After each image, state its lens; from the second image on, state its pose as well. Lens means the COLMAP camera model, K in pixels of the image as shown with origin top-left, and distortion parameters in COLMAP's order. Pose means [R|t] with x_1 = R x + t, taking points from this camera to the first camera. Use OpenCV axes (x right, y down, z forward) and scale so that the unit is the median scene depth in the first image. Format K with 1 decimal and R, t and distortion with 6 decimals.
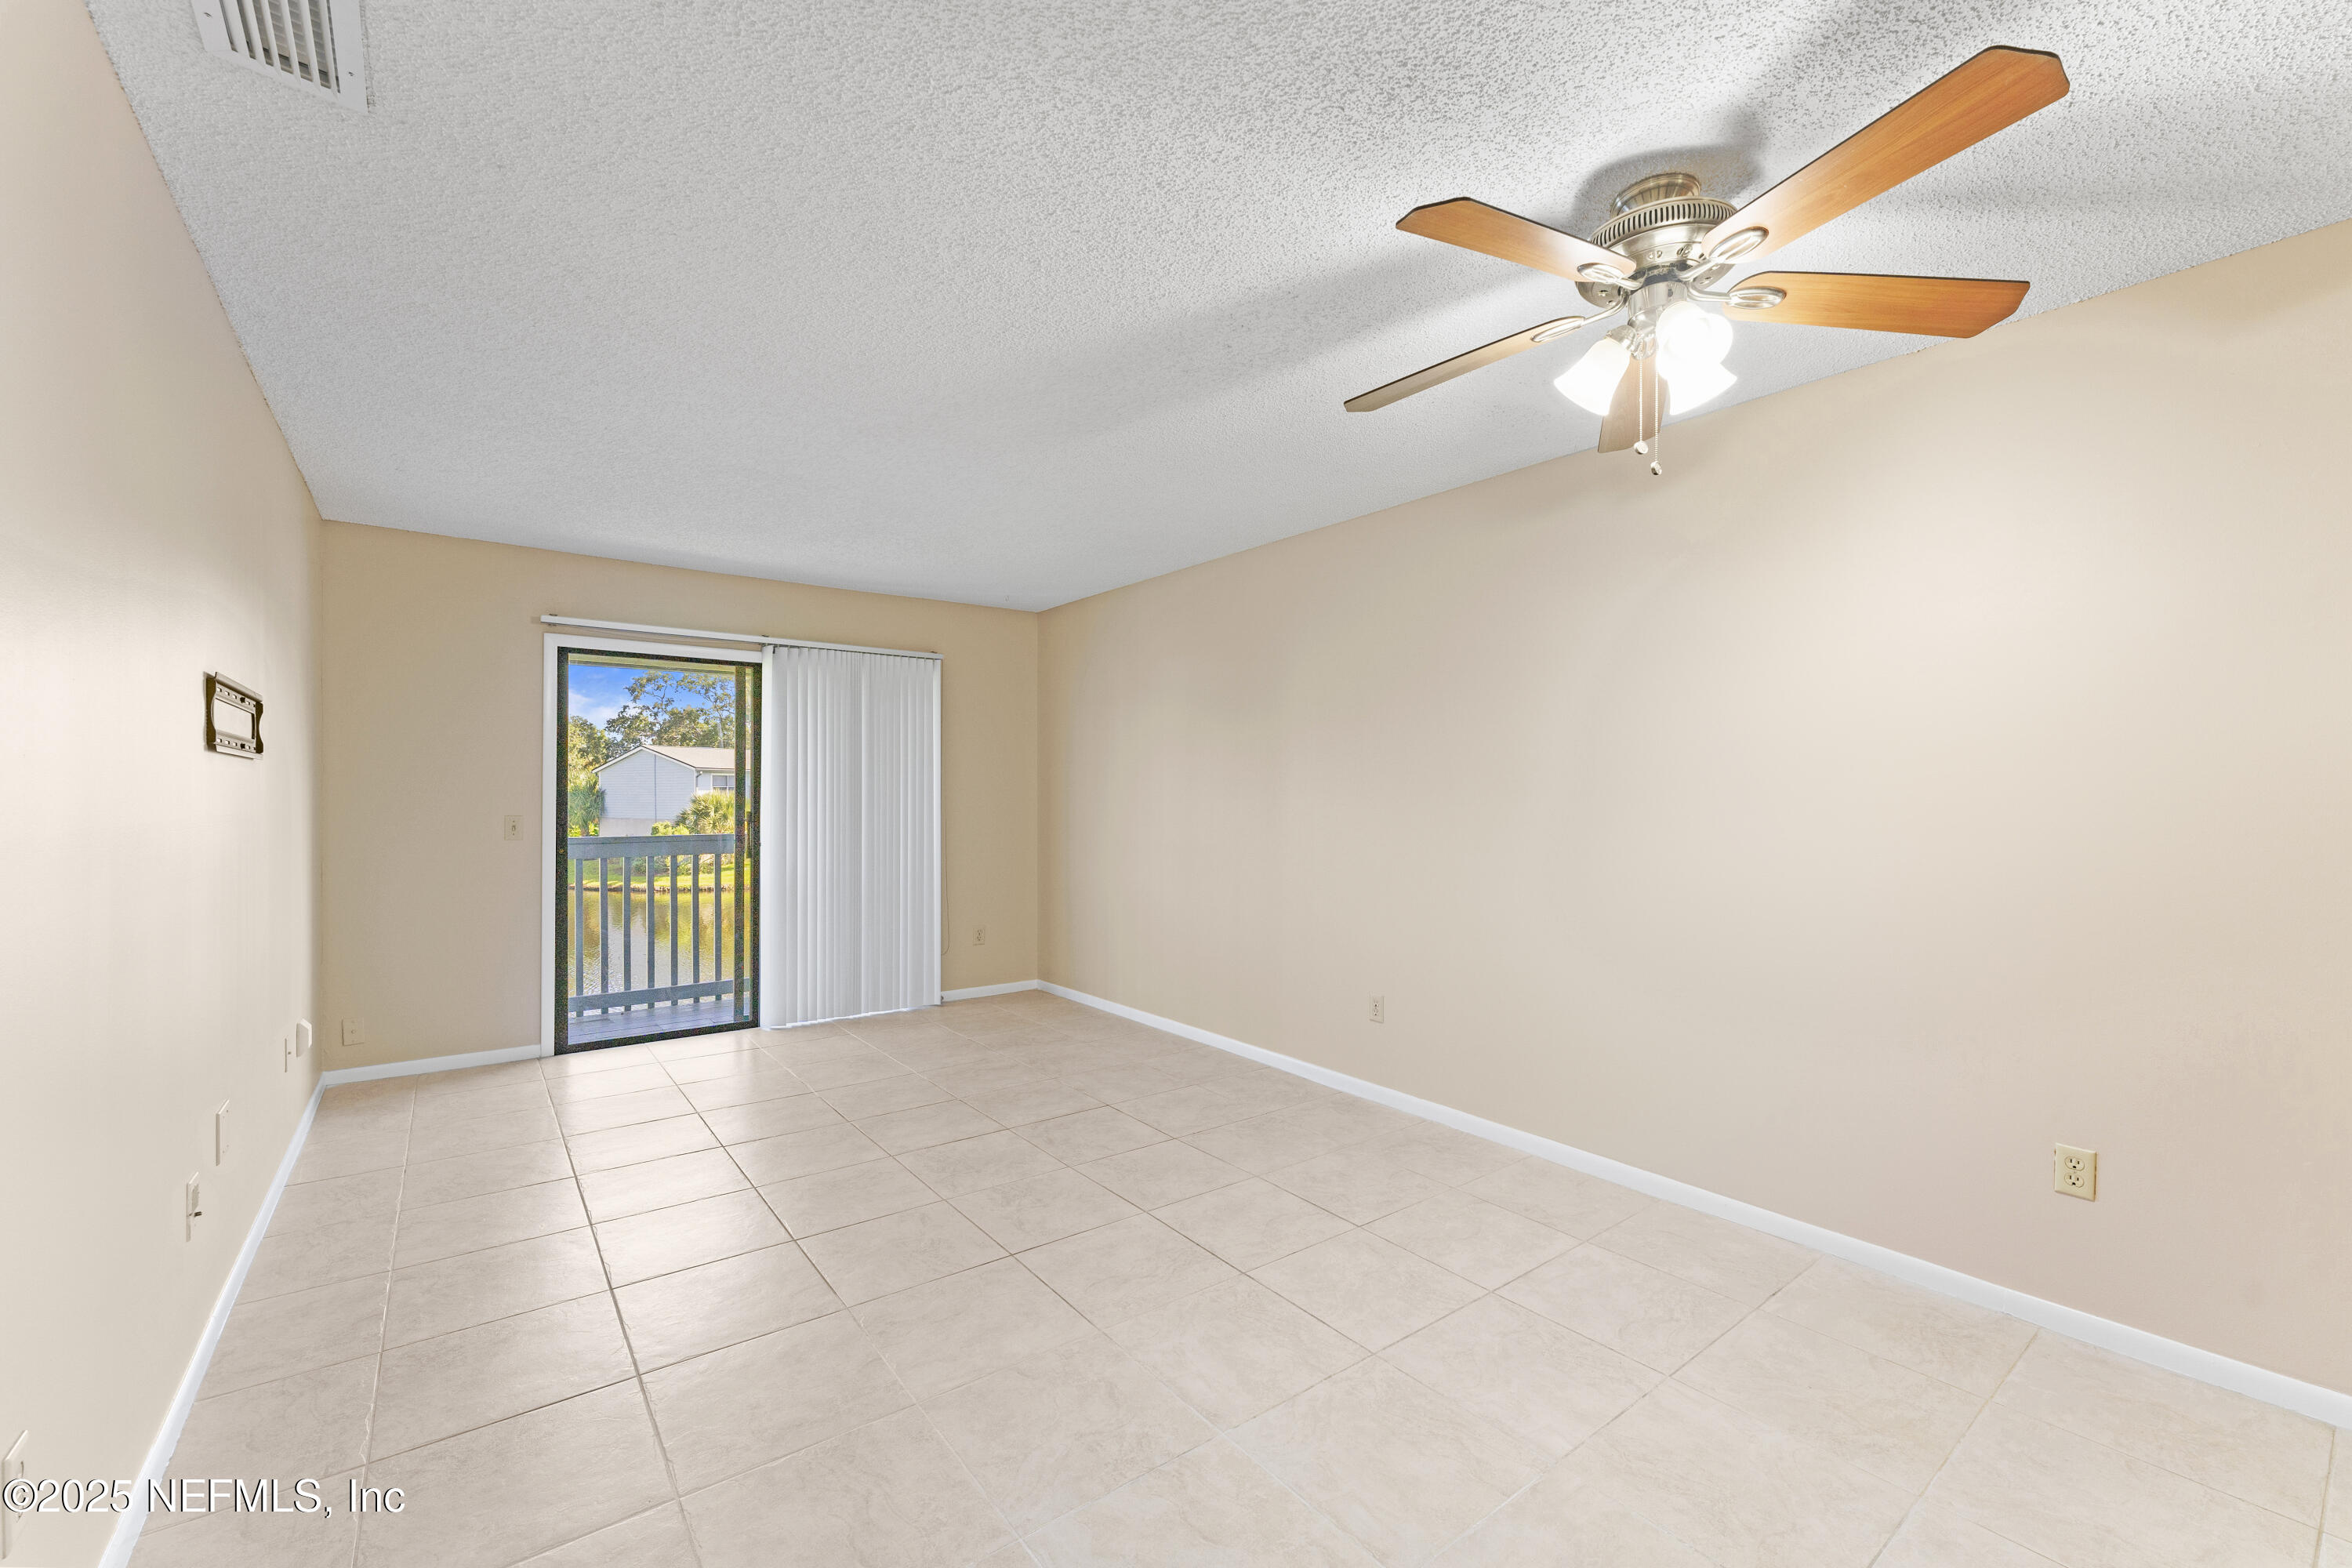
lens RADIAL K [[951.9, 0, 1183.2], [0, 951.9, 786.8], [0, 0, 1]] dist [-0.000330, -0.000244]
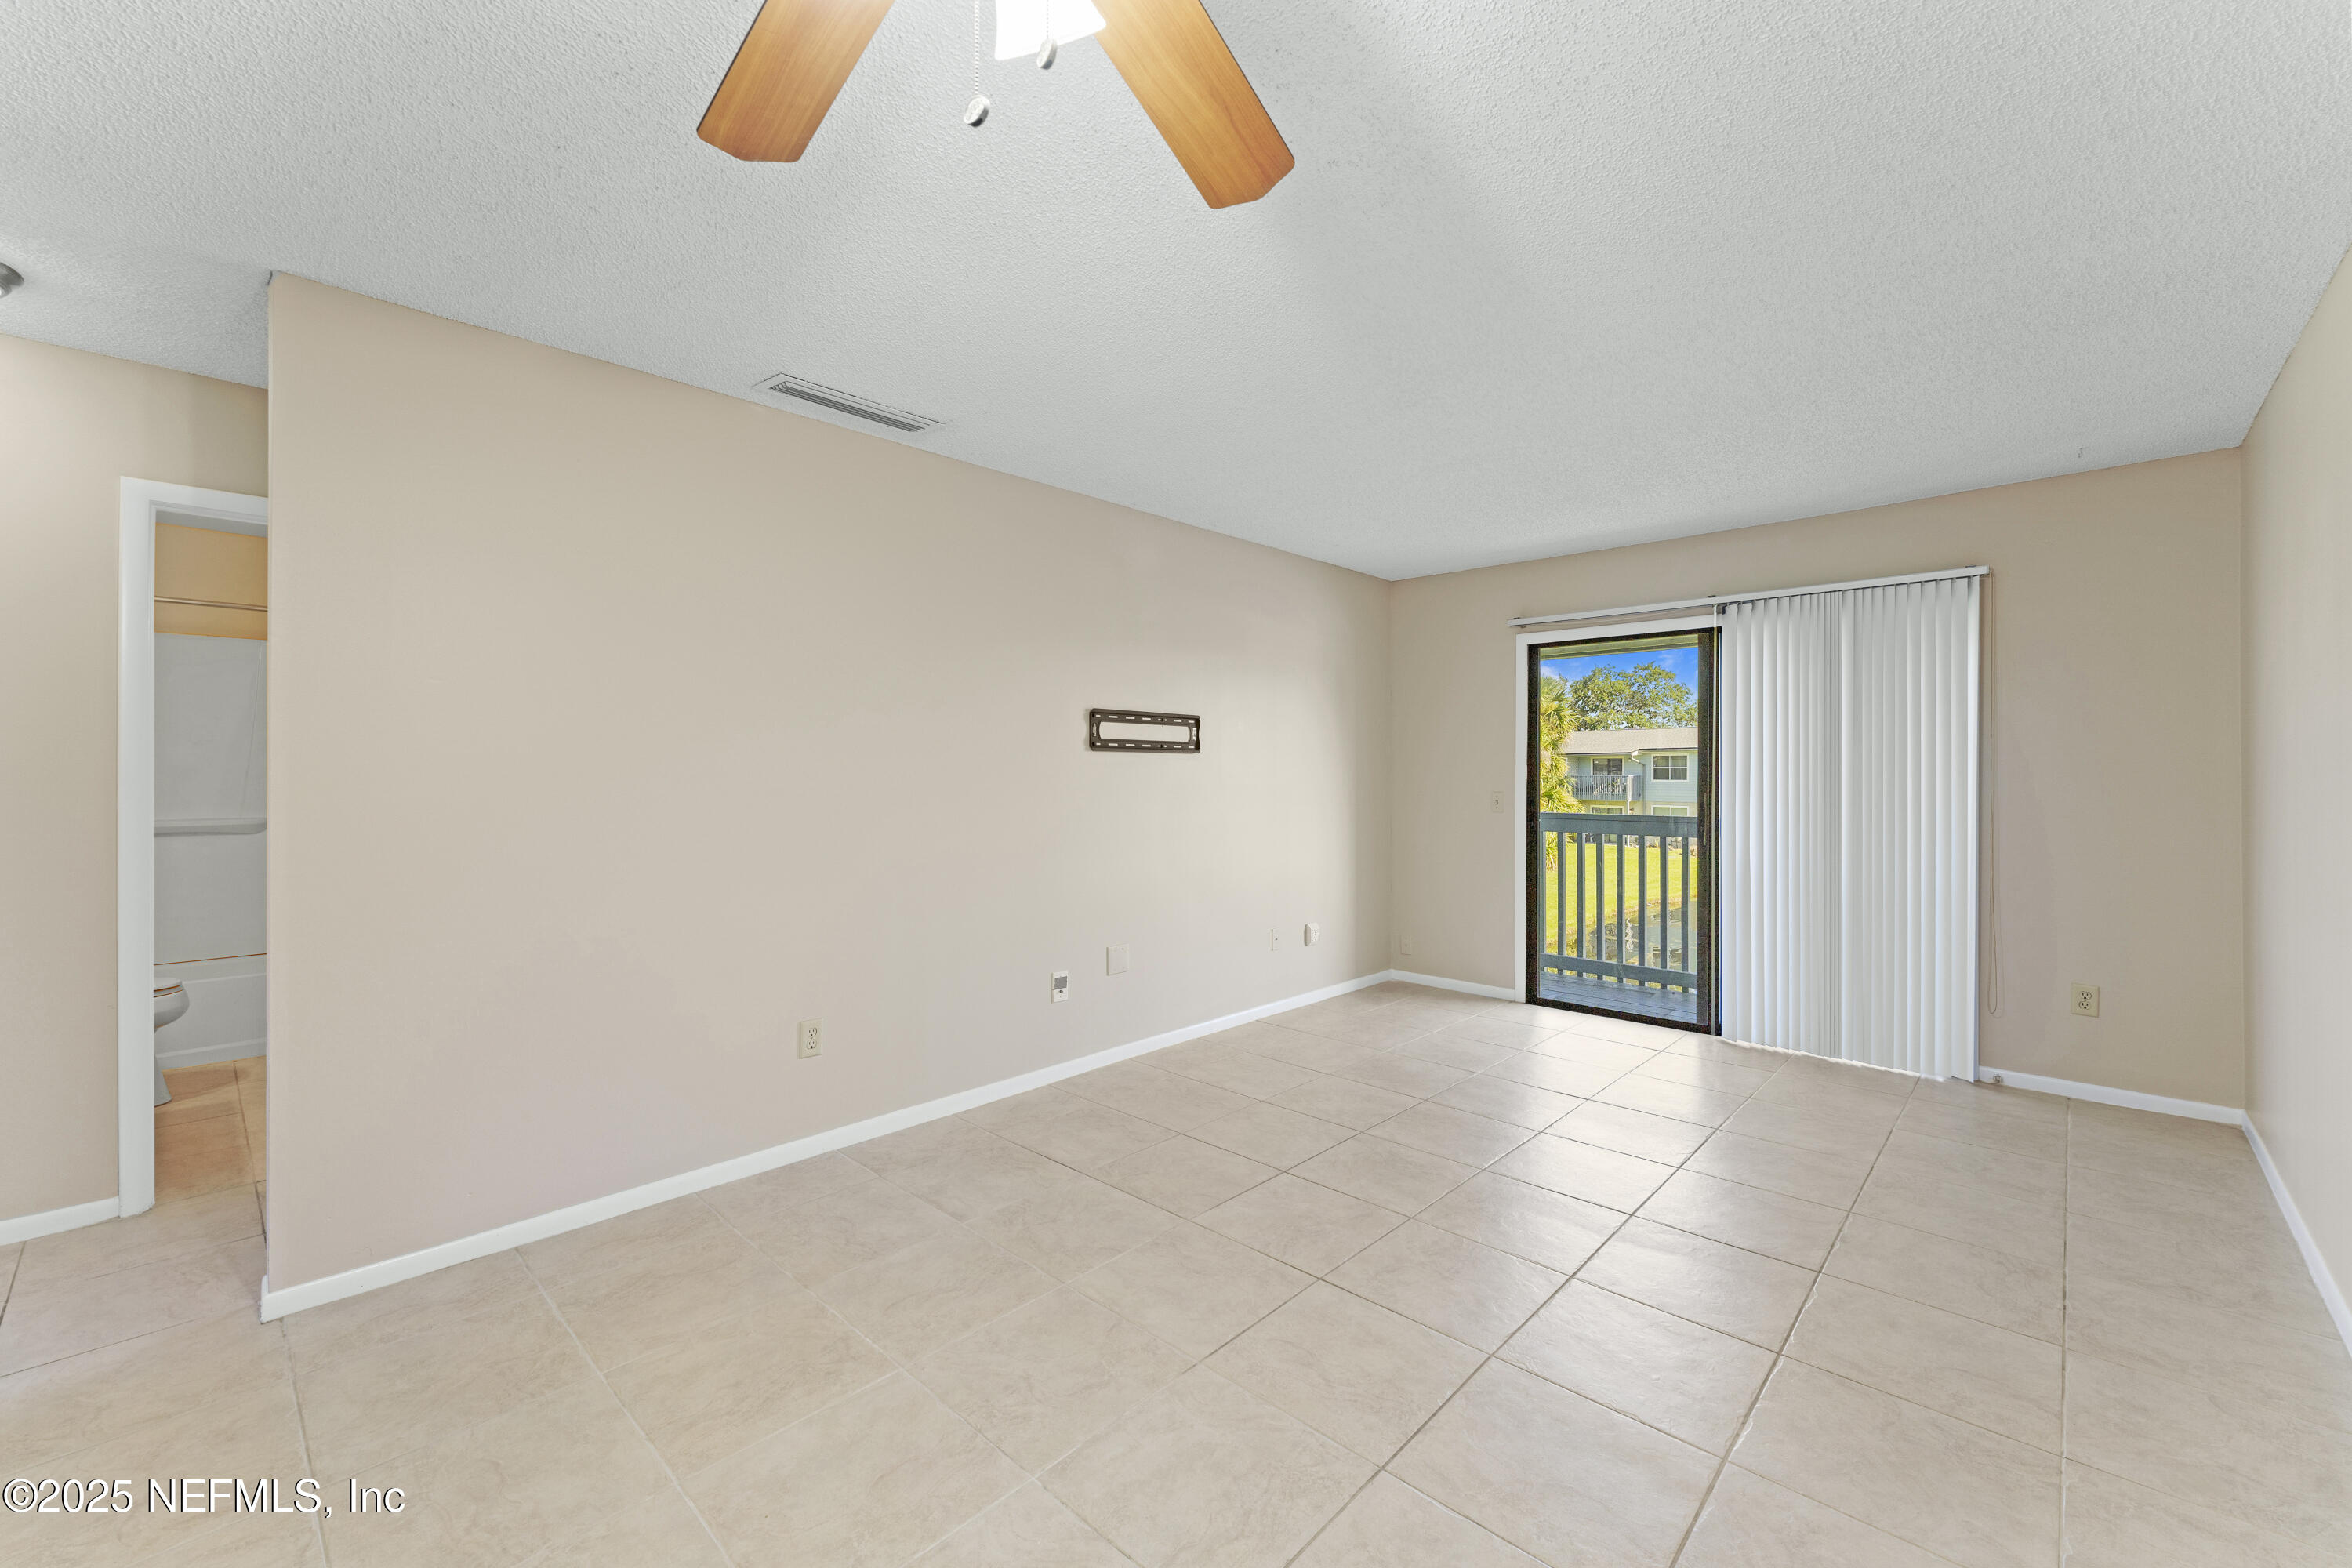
lens RADIAL K [[939.8, 0, 1175.4], [0, 939.8, 773.1], [0, 0, 1]] dist [0.001642, 0.000015]
pose [[0.159577, -0.000749, -0.987185, 0.357405], [0.007334, 0.999973, 0.000427, 0.002829], [0.987158, -0.007308, 0.159579, 0.374967]]
